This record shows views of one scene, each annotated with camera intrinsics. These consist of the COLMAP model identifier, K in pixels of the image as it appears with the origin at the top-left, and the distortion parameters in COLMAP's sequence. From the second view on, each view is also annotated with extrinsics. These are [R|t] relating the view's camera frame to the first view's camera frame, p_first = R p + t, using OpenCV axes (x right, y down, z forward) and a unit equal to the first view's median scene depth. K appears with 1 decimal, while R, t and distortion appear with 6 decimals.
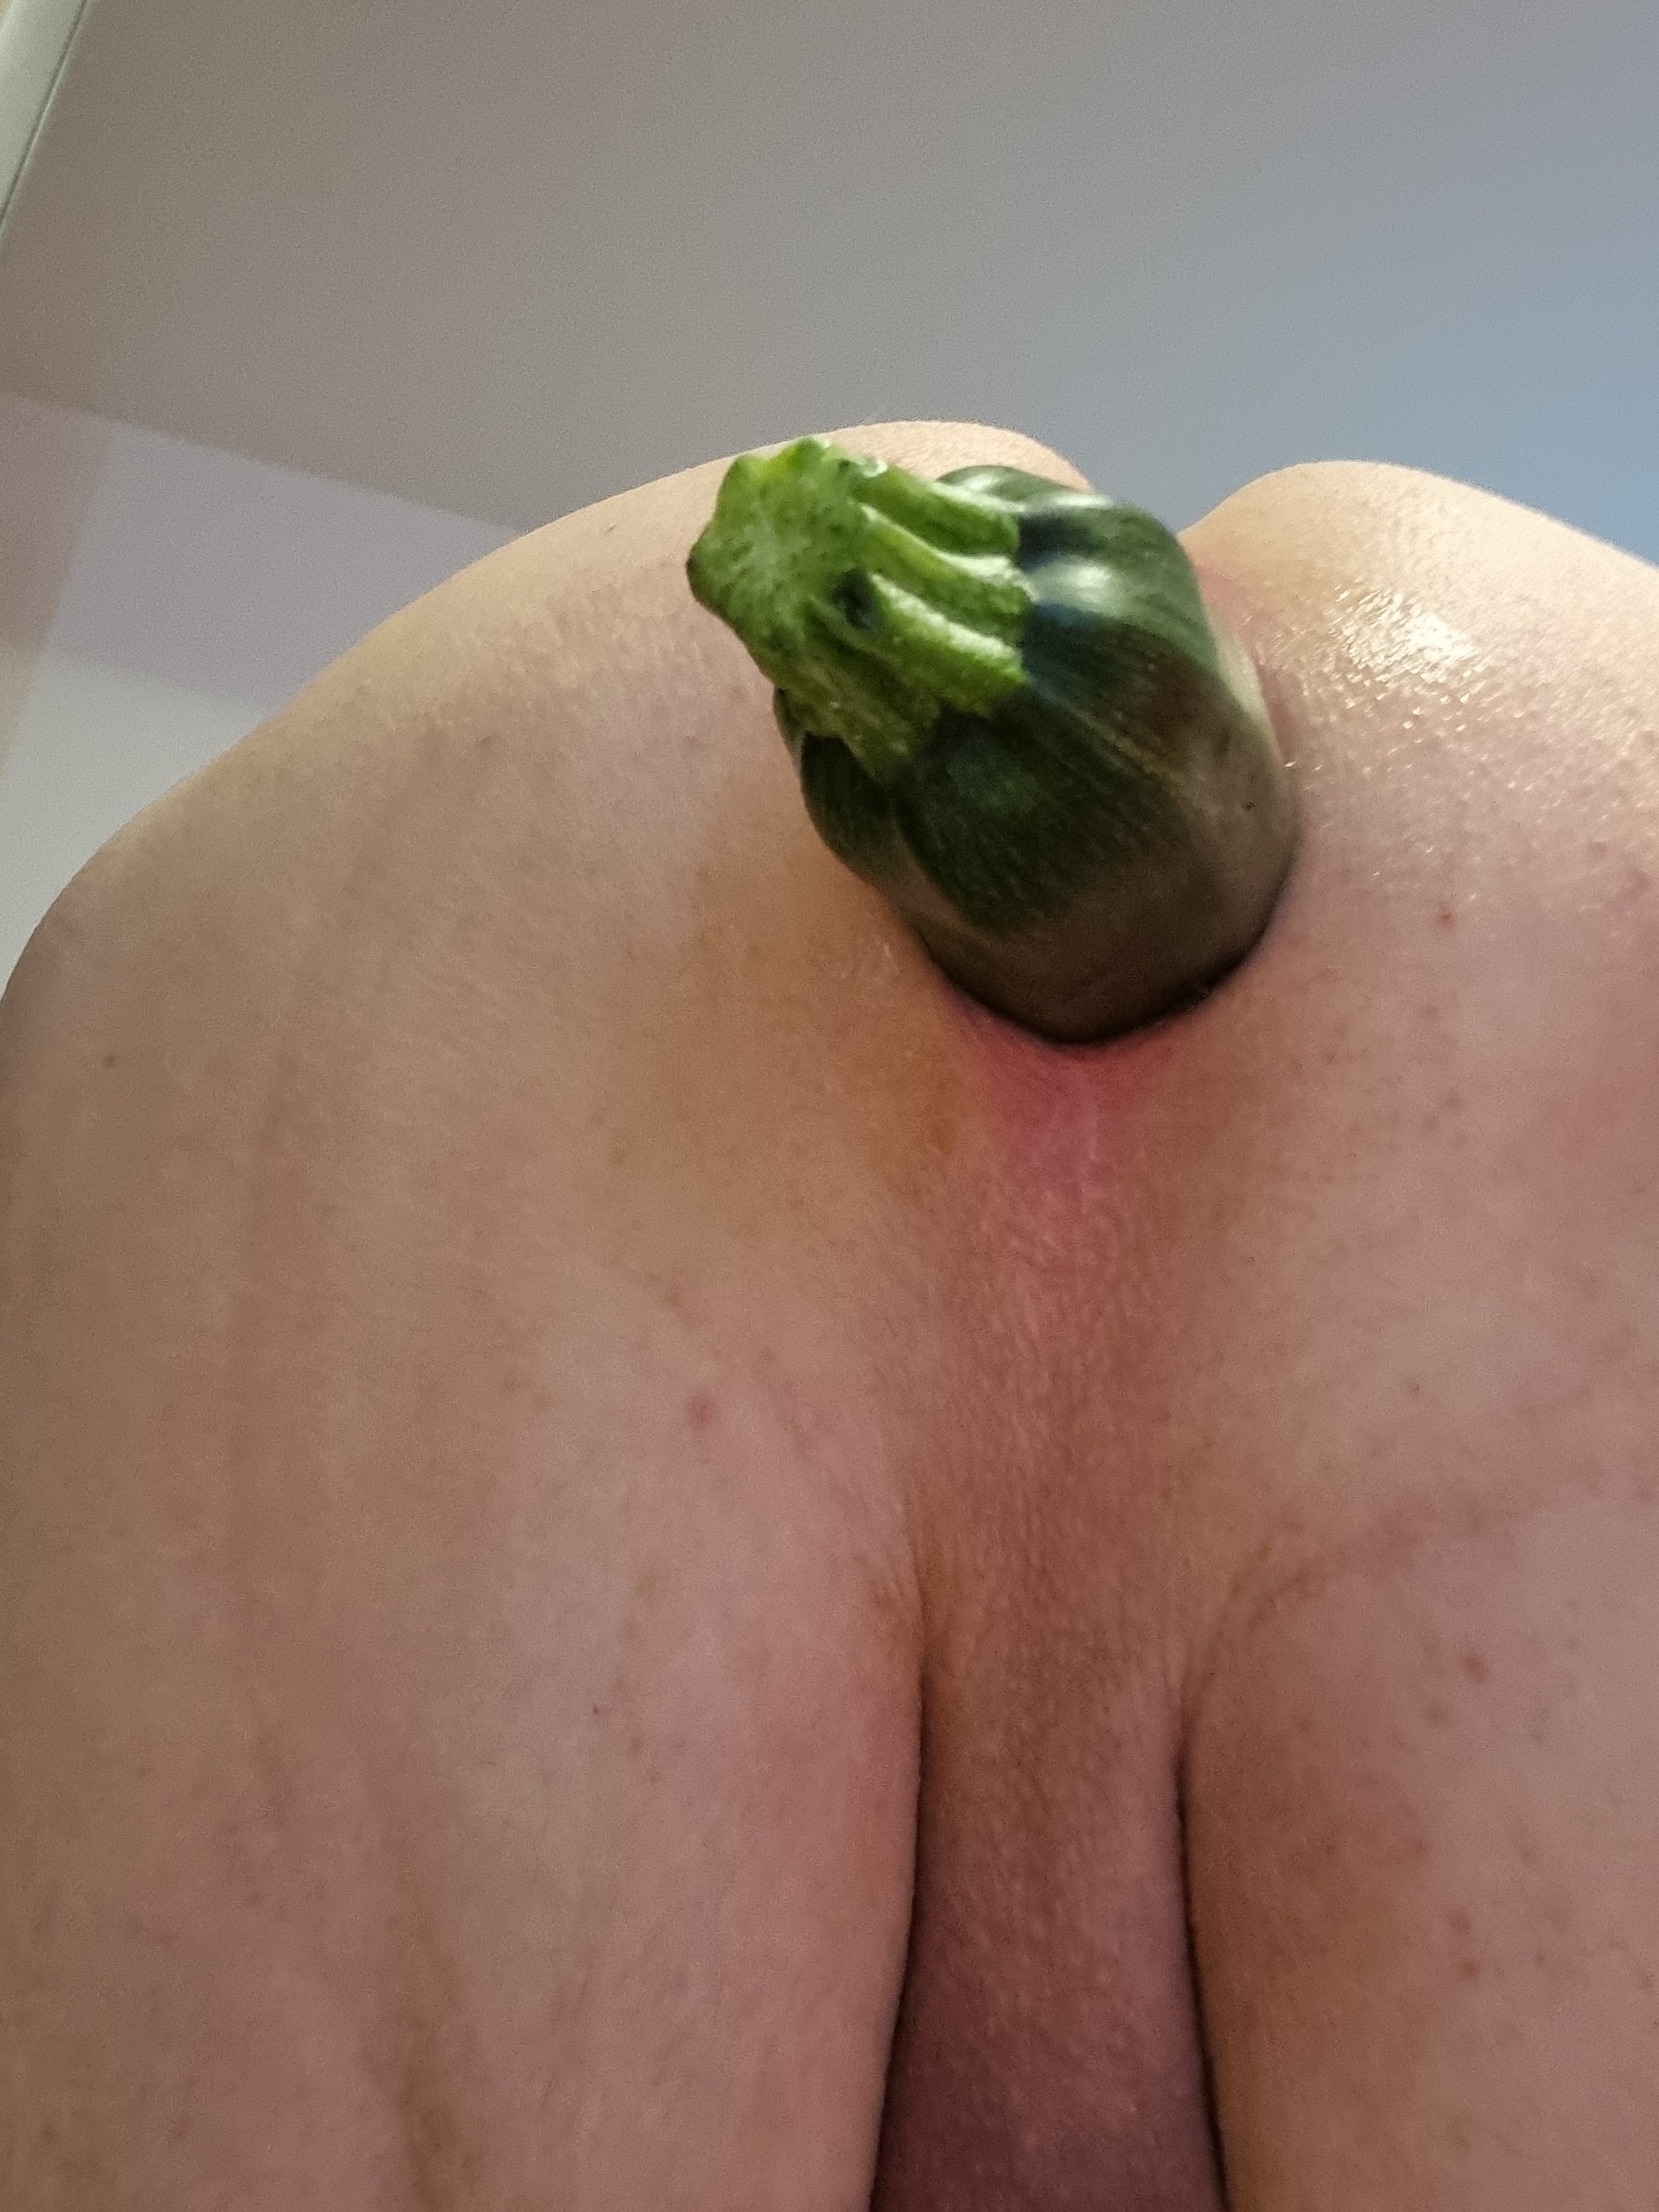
lens RADIAL K [[1931.8, 0, 832.6], [0, 1931.8, 1093.1], [0, 0, 1]] dist [0.034688, -0.107266]
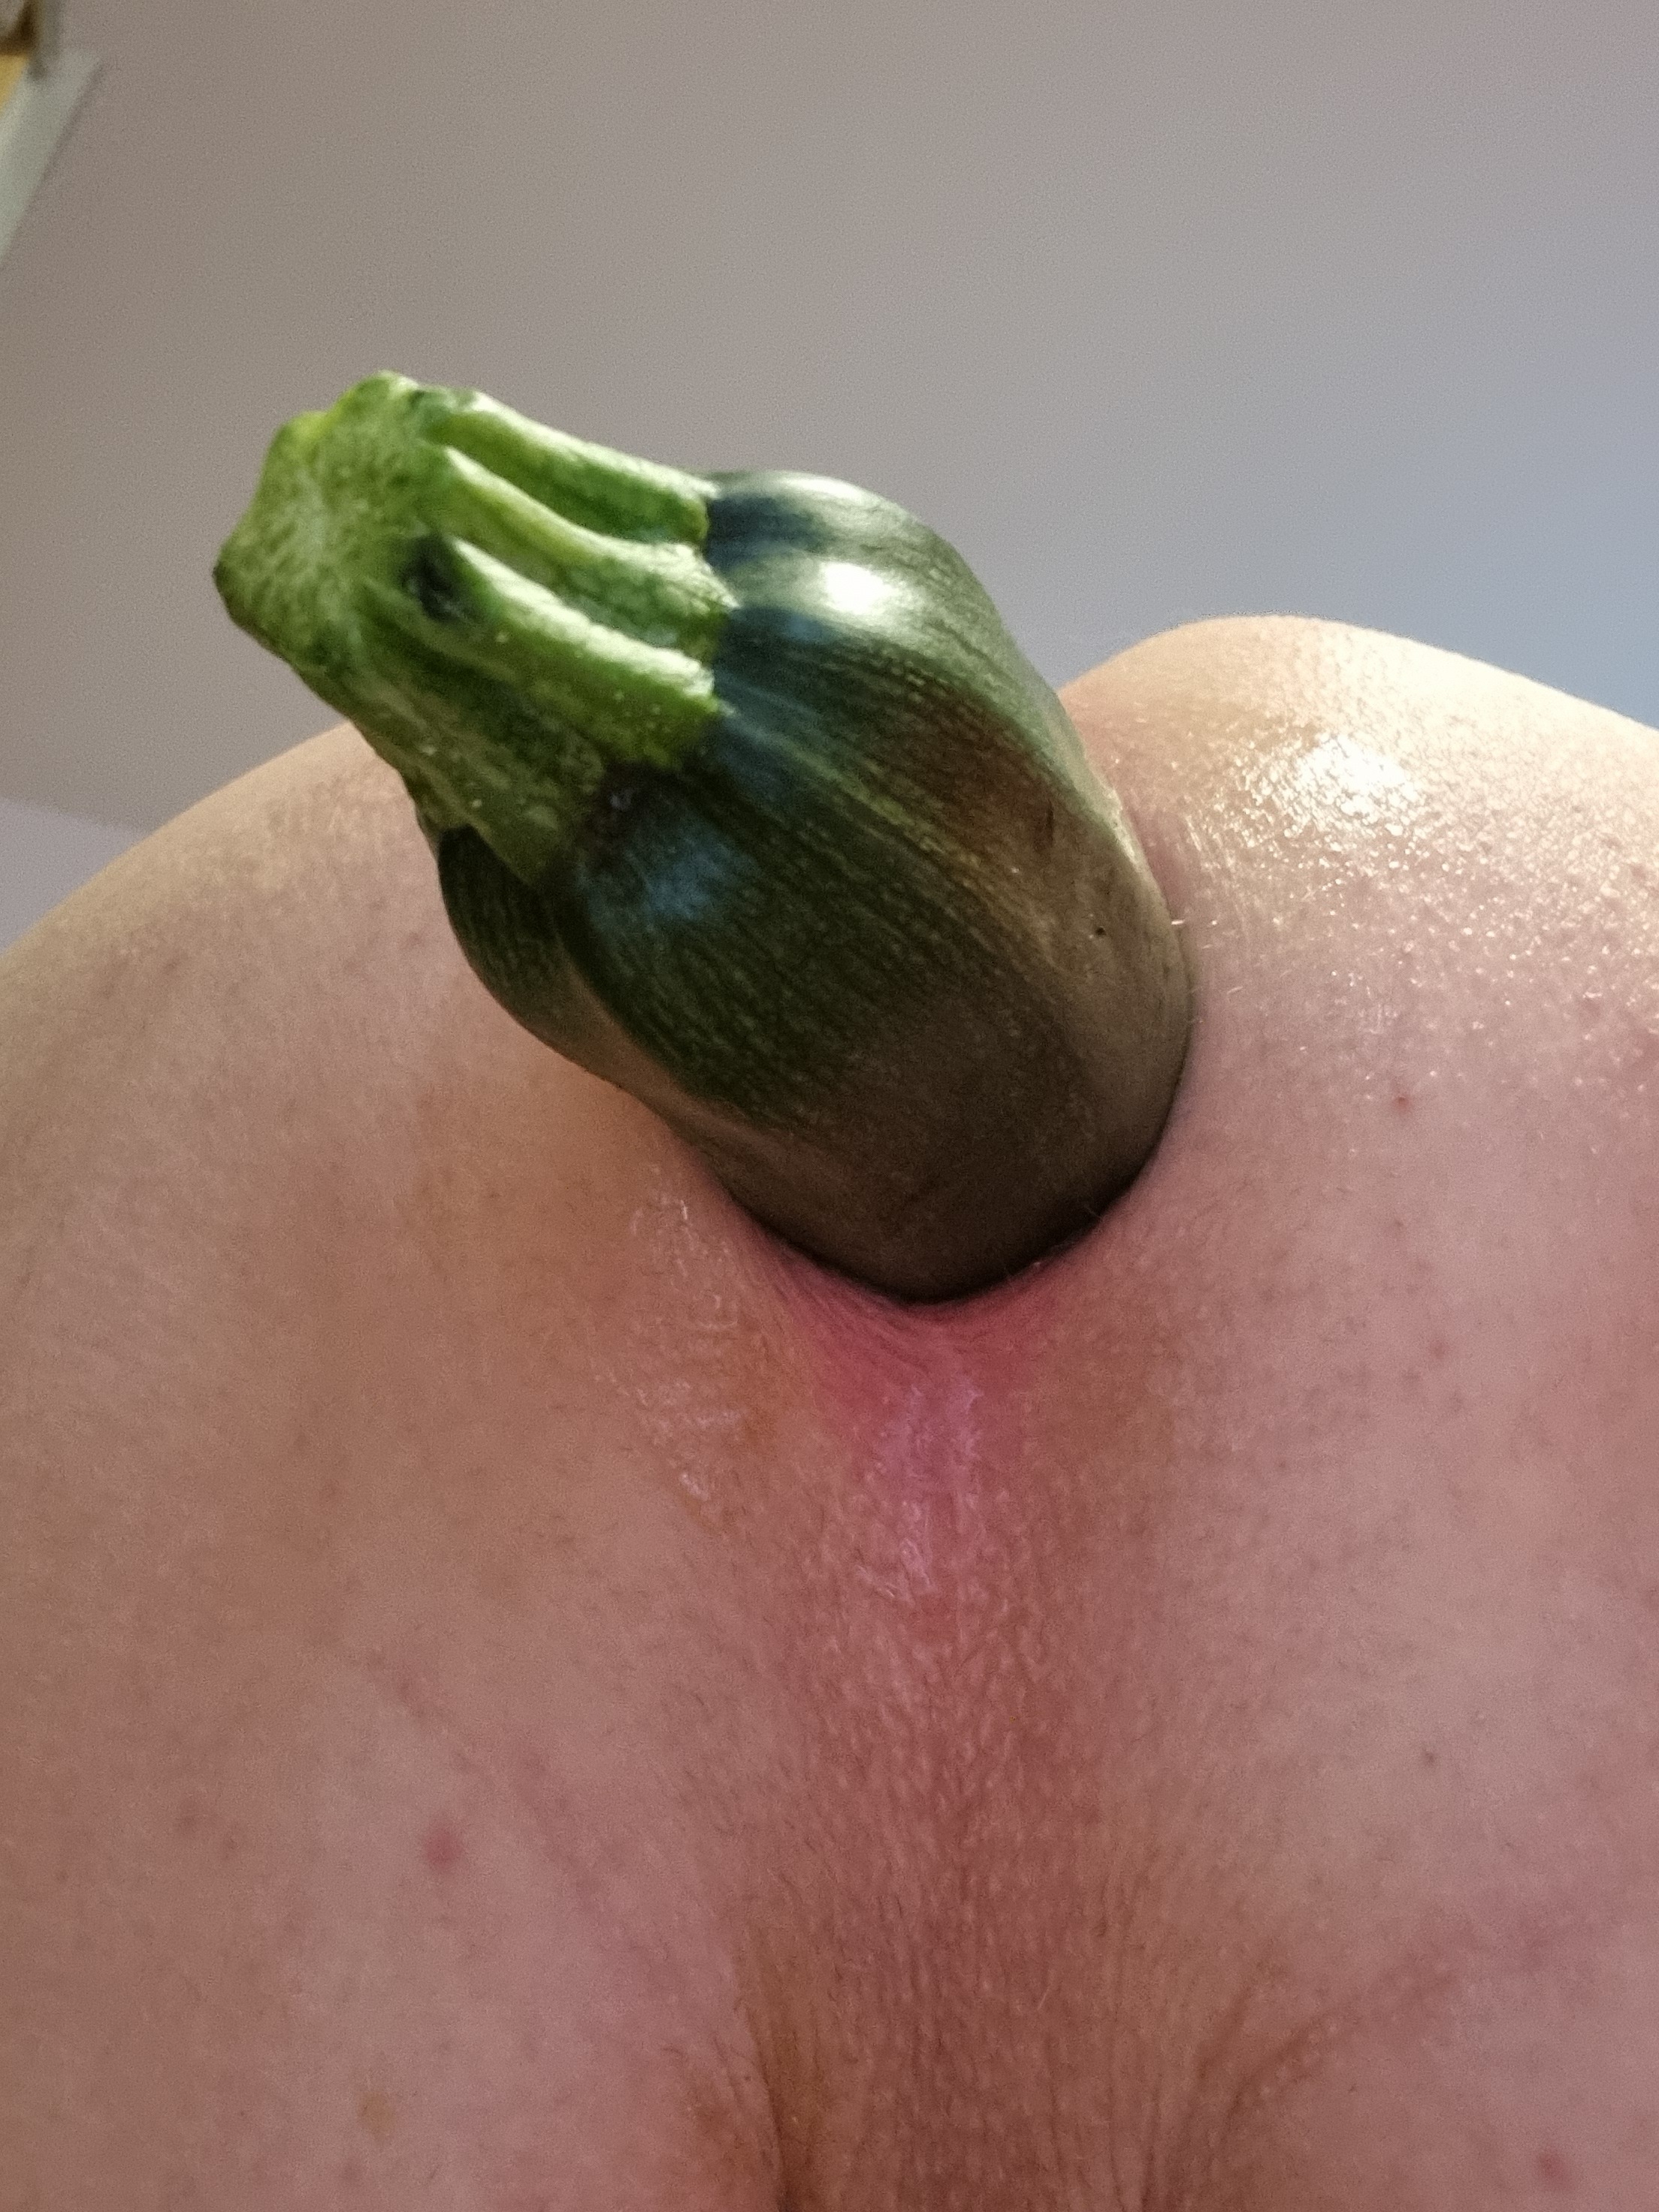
lens RADIAL K [[1931.8, 0, 832.6], [0, 1931.8, 1093.1], [0, 0, 1]] dist [0.034688, -0.107266]
pose [[0.998441, -0.055283, 0.007727, 0.087664], [0.055771, 0.982157, -0.179605, 0.028855], [0.002340, 0.179755, 0.983709, 0.250796]]
